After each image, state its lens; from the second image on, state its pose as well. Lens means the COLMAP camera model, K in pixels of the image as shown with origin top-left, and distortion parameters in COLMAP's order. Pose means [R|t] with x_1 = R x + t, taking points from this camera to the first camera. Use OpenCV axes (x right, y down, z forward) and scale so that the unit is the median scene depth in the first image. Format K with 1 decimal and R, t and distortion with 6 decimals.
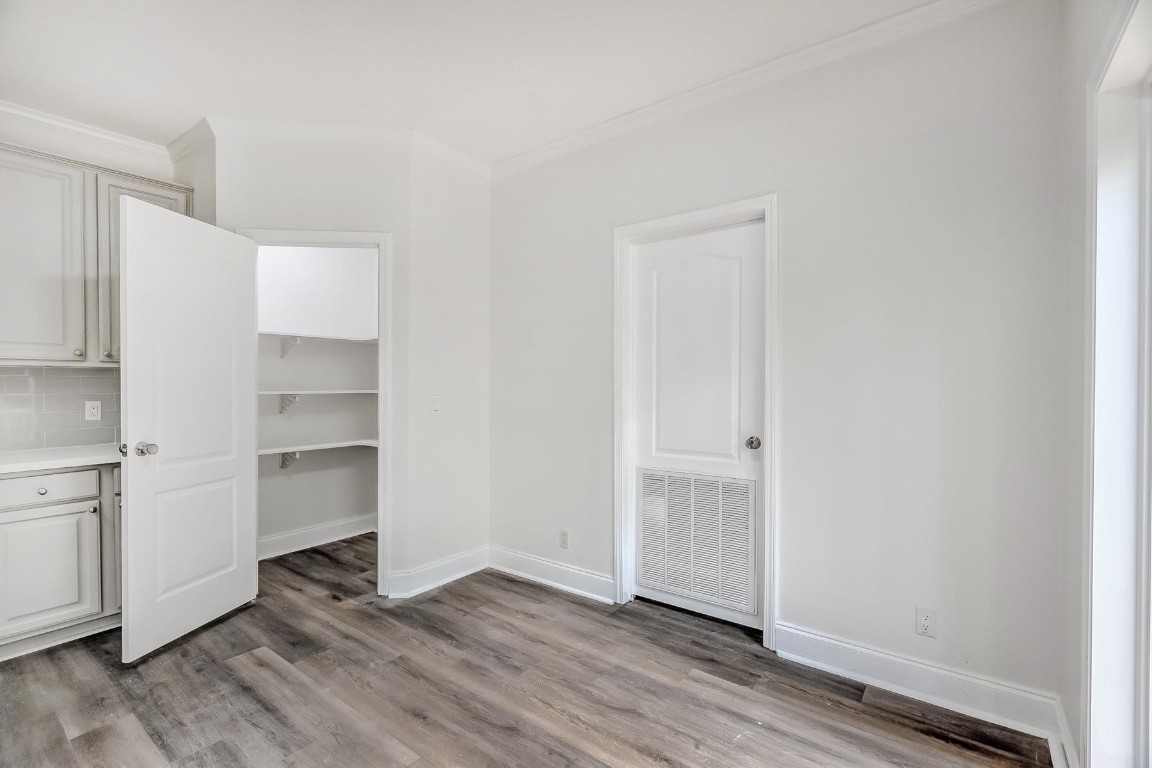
lens RADIAL K [[518.2, 0, 571.0], [0, 518.2, 387.9], [0, 0, 1]] dist [-0.000234, -0.000723]
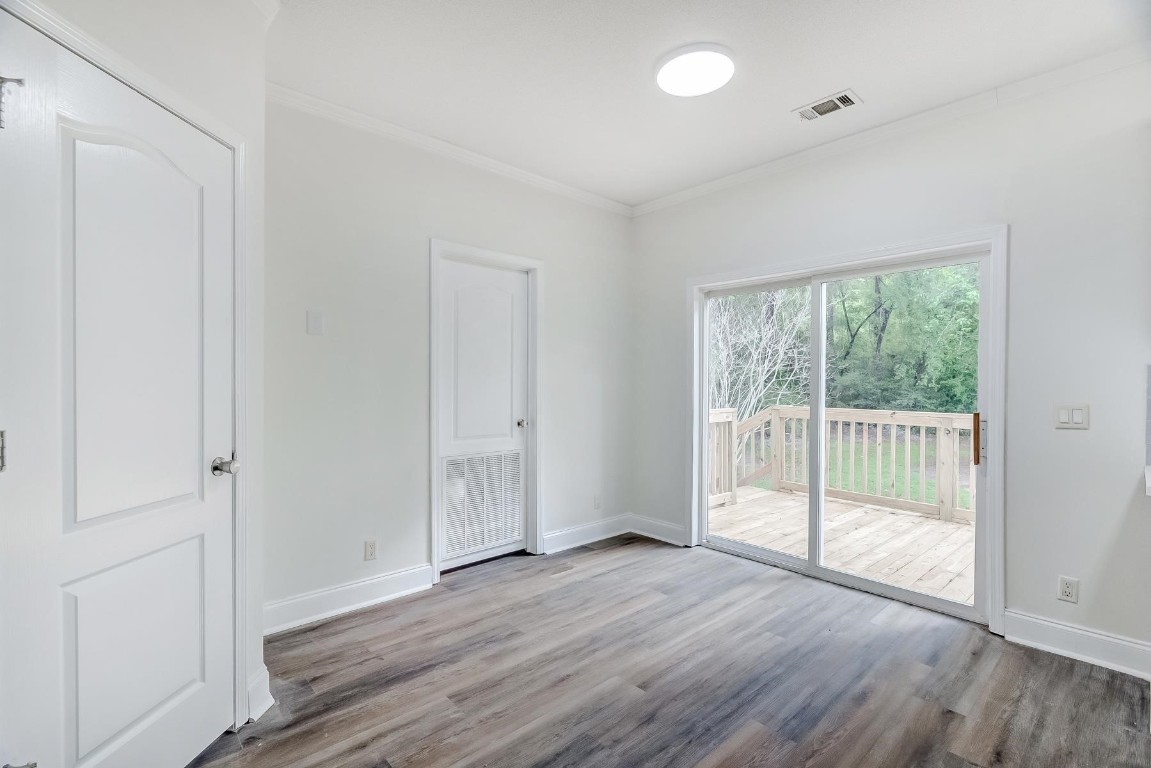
lens RADIAL K [[517.8, 0, 570.5], [0, 517.8, 387.9], [0, 0, 1]] dist [-0.000234, -0.000723]
pose [[0.184738, -0.011729, 0.982718, -1.073226], [0.004932, 0.999927, 0.011008, -0.008892], [-0.982775, 0.002814, 0.184783, 0.600573]]
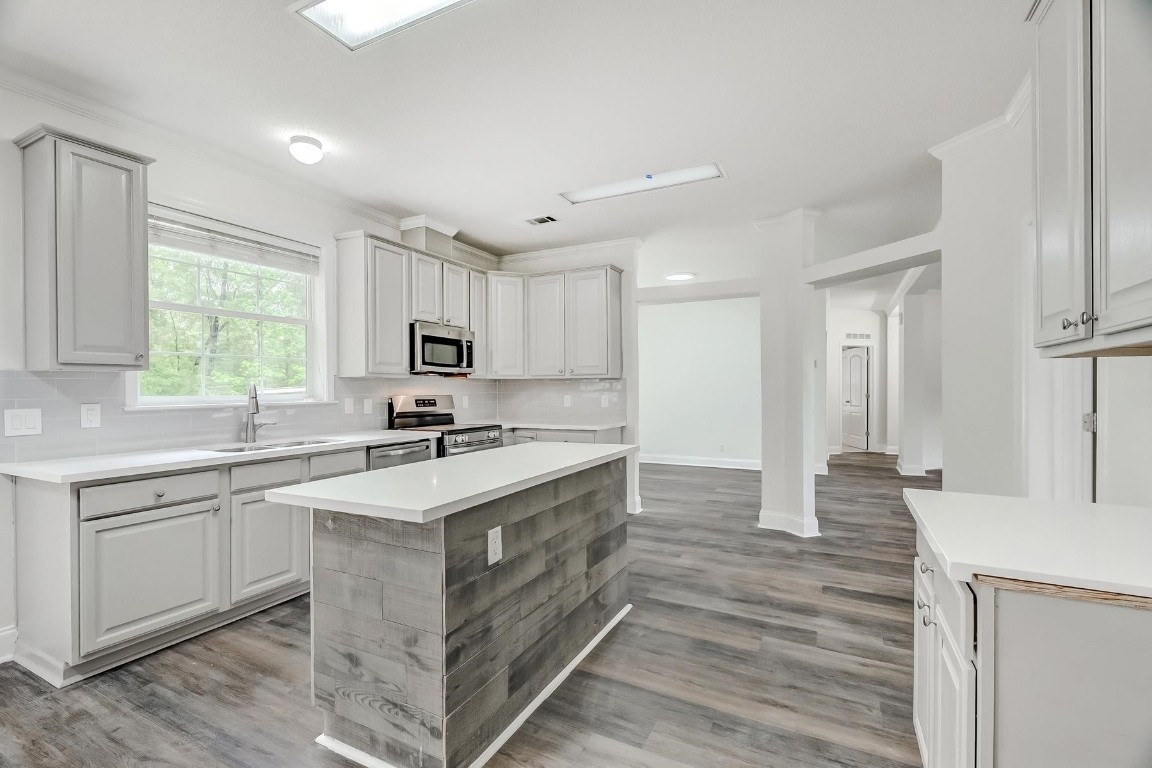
lens RADIAL K [[518.2, 0, 571.0], [0, 518.2, 387.9], [0, 0, 1]] dist [-0.000234, -0.000723]
pose [[-0.984459, -0.000547, -0.175612, -0.877897], [-0.001774, 0.999975, 0.006830, -0.006460], [0.175604, 0.007035, -0.984436, 0.918572]]
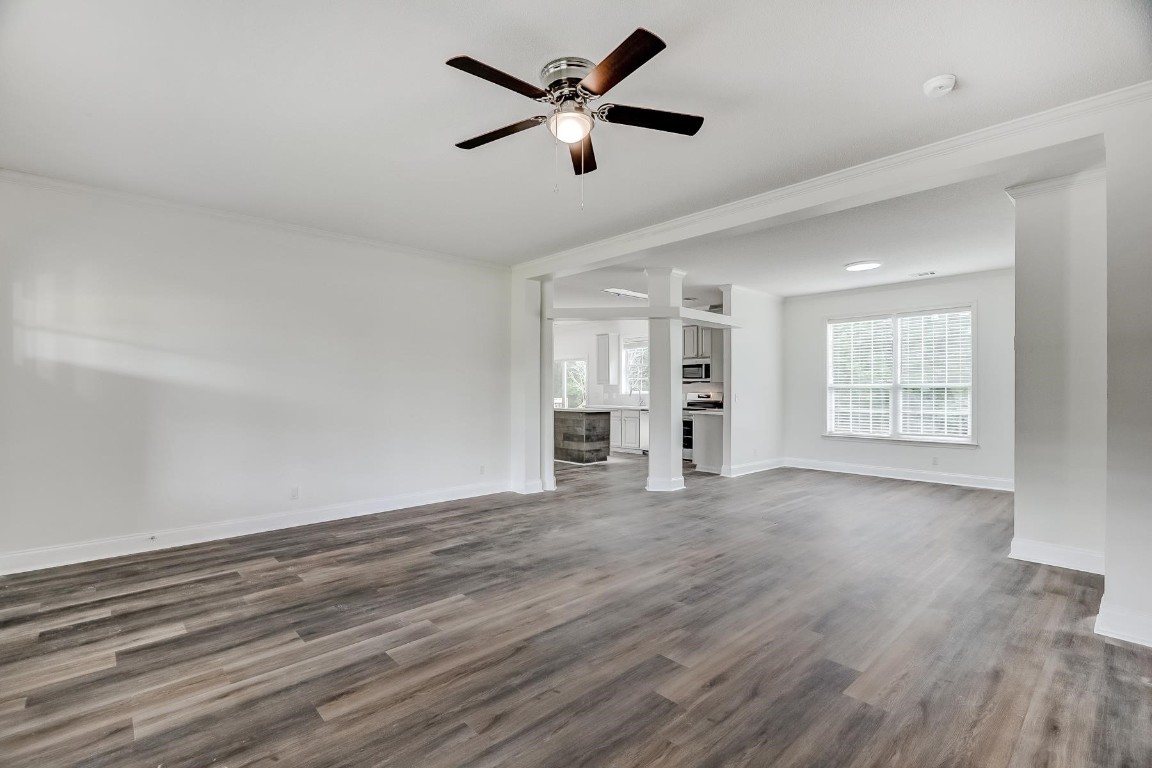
lens RADIAL K [[518.2, 0, 571.0], [0, 518.2, 387.9], [0, 0, 1]] dist [-0.000234, -0.000723]
pose [[0.173039, 0.000061, 0.984915, -4.522252], [0.009485, 0.999954, -0.001729, -0.001442], [-0.984869, 0.009641, 0.173031, -0.695821]]
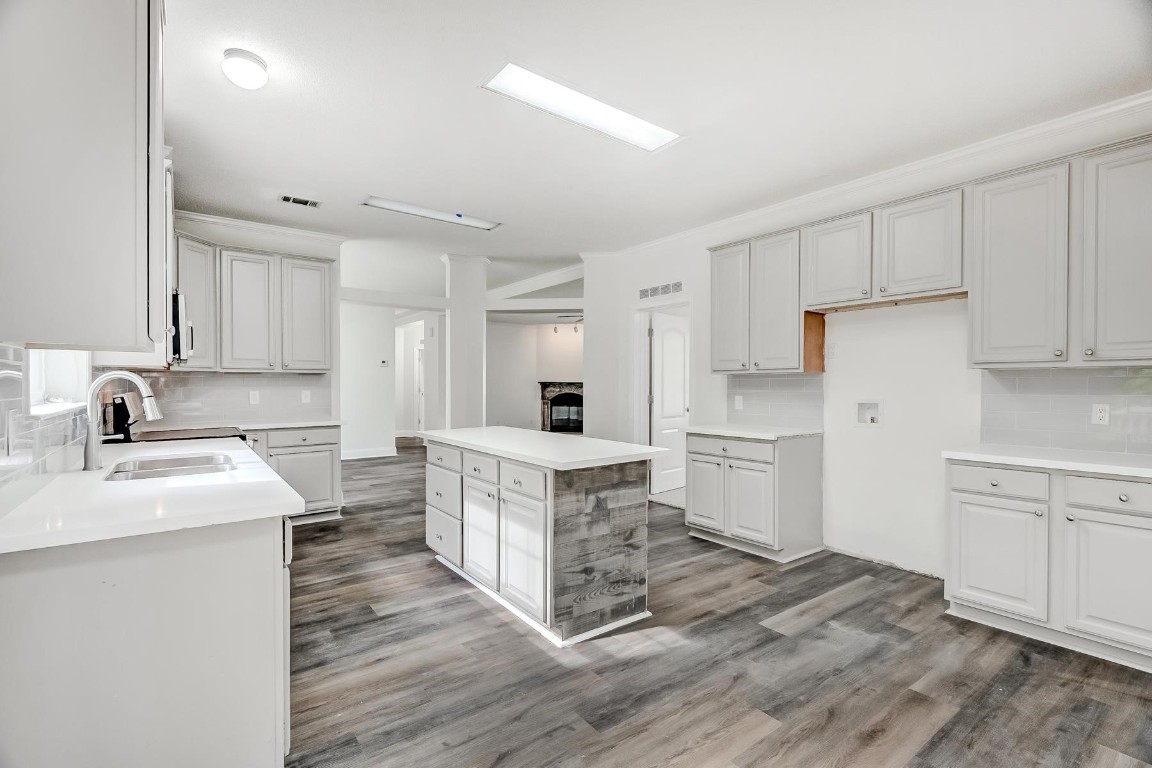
lens RADIAL K [[518.2, 0, 571.0], [0, 518.2, 387.9], [0, 0, 1]] dist [-0.000234, -0.000723]
pose [[-0.276123, 0.005055, -0.961109, 0.267623], [-0.010130, 0.999915, 0.008169, -0.000818], [0.961069, 0.011992, -0.276048, 0.426486]]
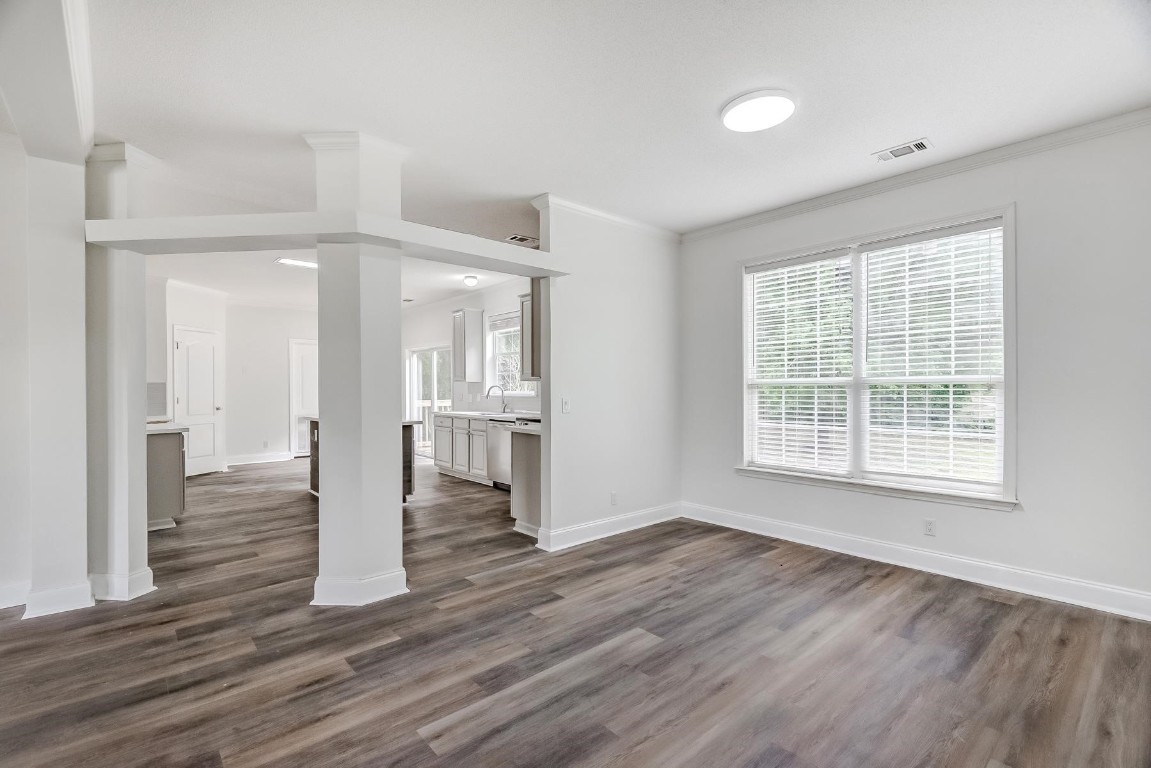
lens RADIAL K [[517.8, 0, 570.5], [0, 517.8, 387.9], [0, 0, 1]] dist [-0.000234, -0.000723]
pose [[0.196474, -0.005115, 0.980496, -3.038354], [0.014110, 0.999898, 0.002389, 0.003660], [-0.980408, 0.013365, 0.196526, -1.447941]]
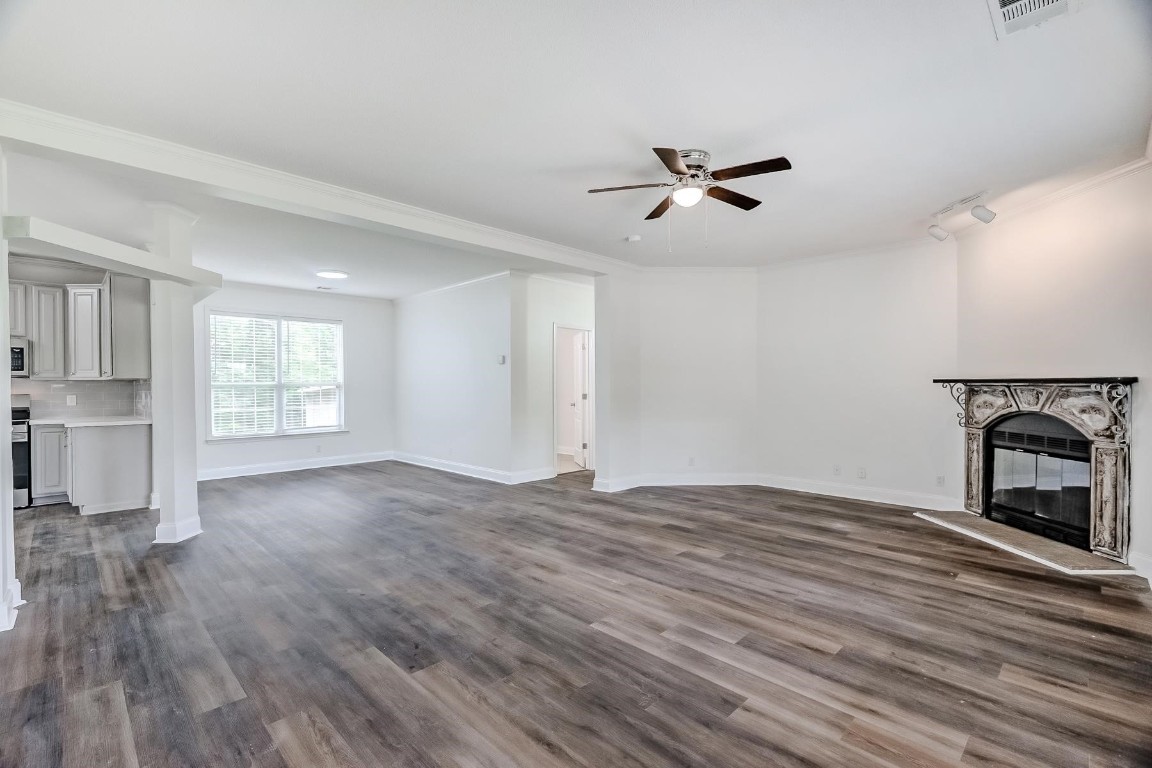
lens RADIAL K [[518.2, 0, 571.0], [0, 518.2, 387.9], [0, 0, 1]] dist [-0.000234, -0.000723]
pose [[-0.990847, 0.002515, 0.134966, -3.455934], [0.004409, 0.999896, 0.013736, -0.014113], [-0.134917, 0.014206, -0.990755, 0.828814]]
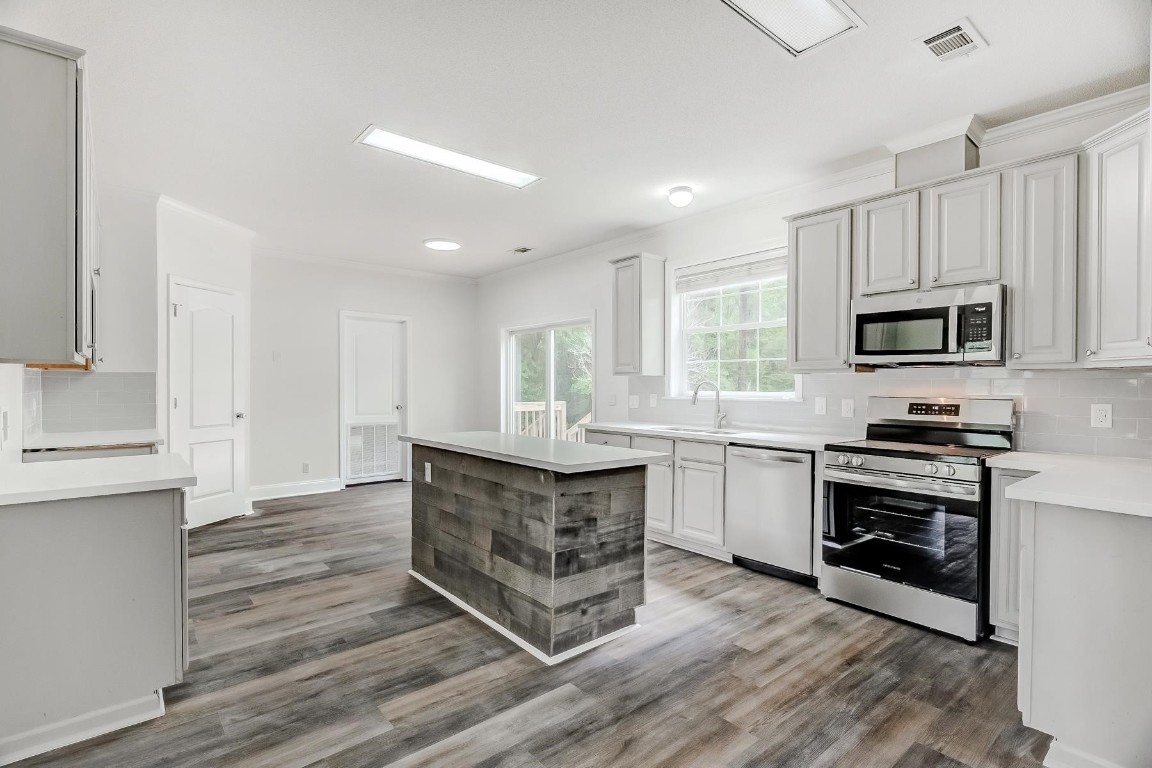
lens RADIAL K [[546.5, 0, 570.1], [0, 546.5, 387.6], [0, 0, 1]] dist [0.003552, 0.000106]
pose [[0.223902, -0.006699, 0.974589, -2.143211], [0.005272, 0.999970, 0.005662, -0.002124], [-0.974598, 0.003870, 0.223930, -0.448302]]
